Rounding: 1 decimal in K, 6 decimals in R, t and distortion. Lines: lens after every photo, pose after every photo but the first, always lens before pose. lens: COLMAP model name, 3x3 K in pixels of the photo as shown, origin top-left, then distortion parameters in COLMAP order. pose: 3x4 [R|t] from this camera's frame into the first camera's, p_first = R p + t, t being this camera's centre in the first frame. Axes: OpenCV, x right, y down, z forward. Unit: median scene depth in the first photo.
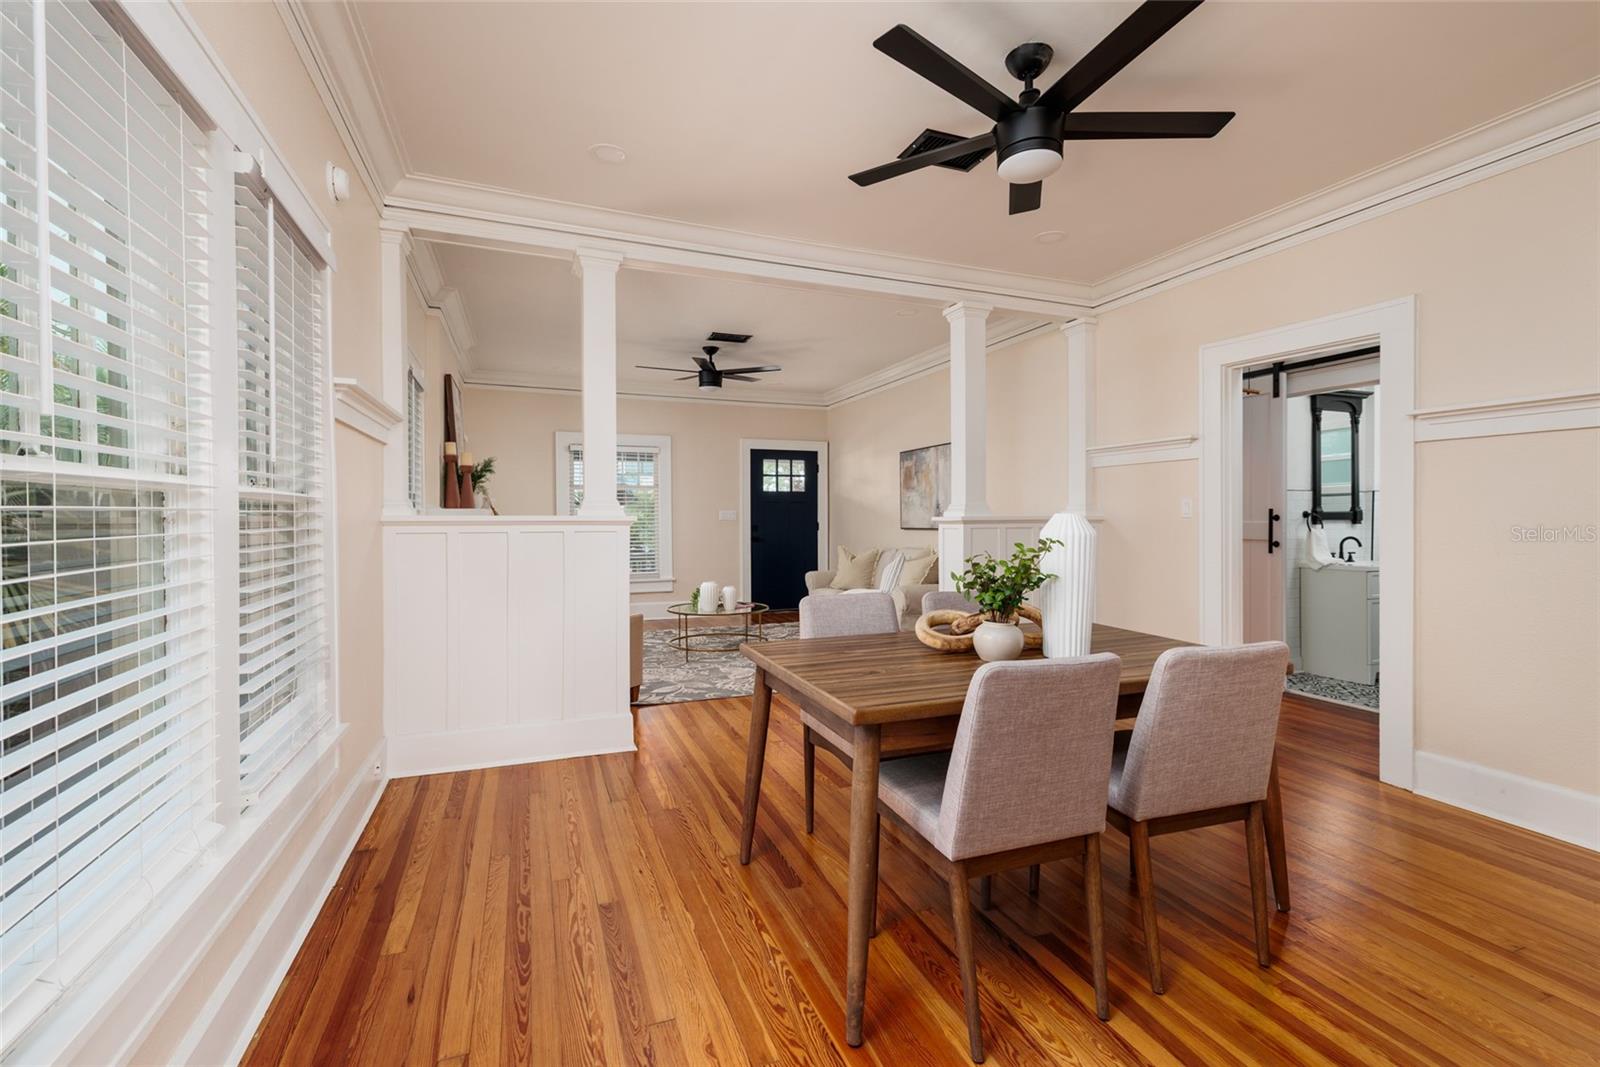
lens RADIAL K [[686.0, 0, 804.2], [0, 686.0, 526.5], [0, 0, 1]] dist [0.000581, 0.000010]
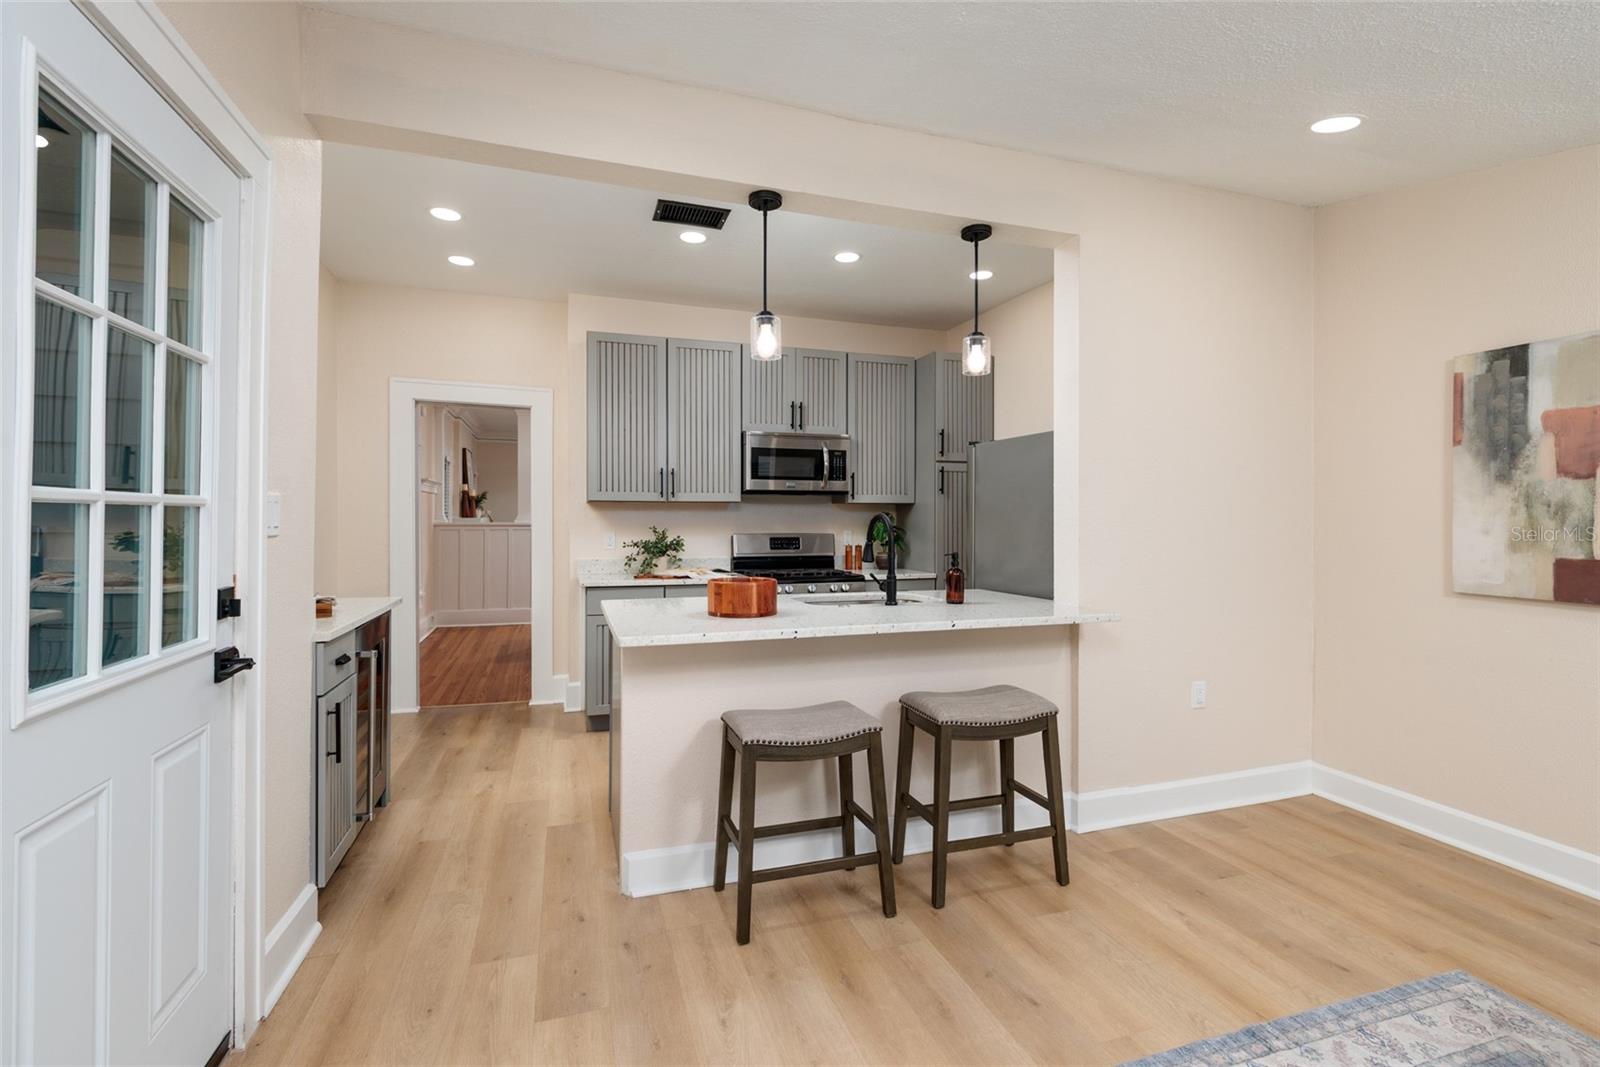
lens RADIAL K [[713.8, 0, 805.5], [0, 713.8, 523.8], [0, 0, 1]] dist [-0.010840, 0.000219]
pose [[0.998718, 0.005439, -0.050321, 0.931223], [-0.005714, 0.999969, -0.005326, -0.004658], [0.050290, 0.005606, 0.998719, -1.639500]]
